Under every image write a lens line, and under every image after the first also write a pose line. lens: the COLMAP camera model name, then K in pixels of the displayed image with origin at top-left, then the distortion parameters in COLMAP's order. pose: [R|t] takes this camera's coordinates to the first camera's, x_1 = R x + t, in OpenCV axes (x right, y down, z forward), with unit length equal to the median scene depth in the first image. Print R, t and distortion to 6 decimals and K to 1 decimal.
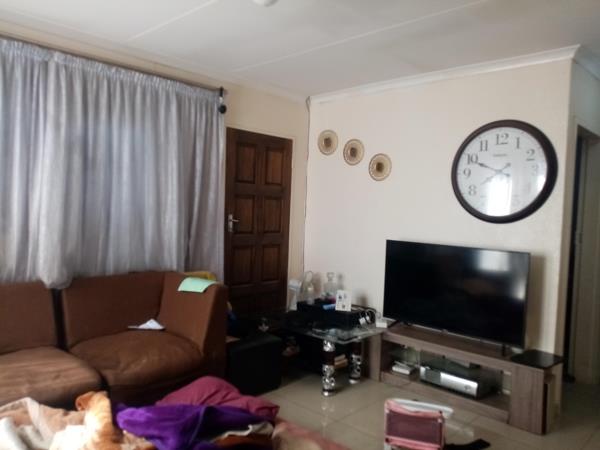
lens RADIAL K [[471.9, 0, 300.0], [0, 471.9, 225.0], [0, 0, 1]] dist [-0.000832, -0.005197]
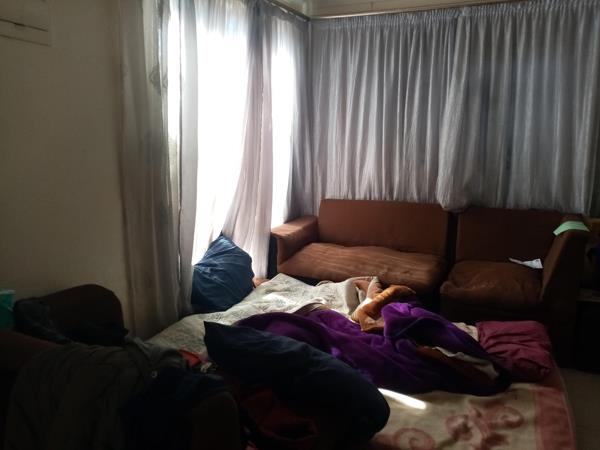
lens RADIAL K [[471.9, 0, 300.0], [0, 471.9, 225.0], [0, 0, 1]] dist [-0.000832, -0.005197]
pose [[0.307174, 0.142472, -0.940928, 0.501621], [-0.036748, 0.989768, 0.137871, 0.015186], [0.950944, -0.007774, 0.309267, 0.247571]]
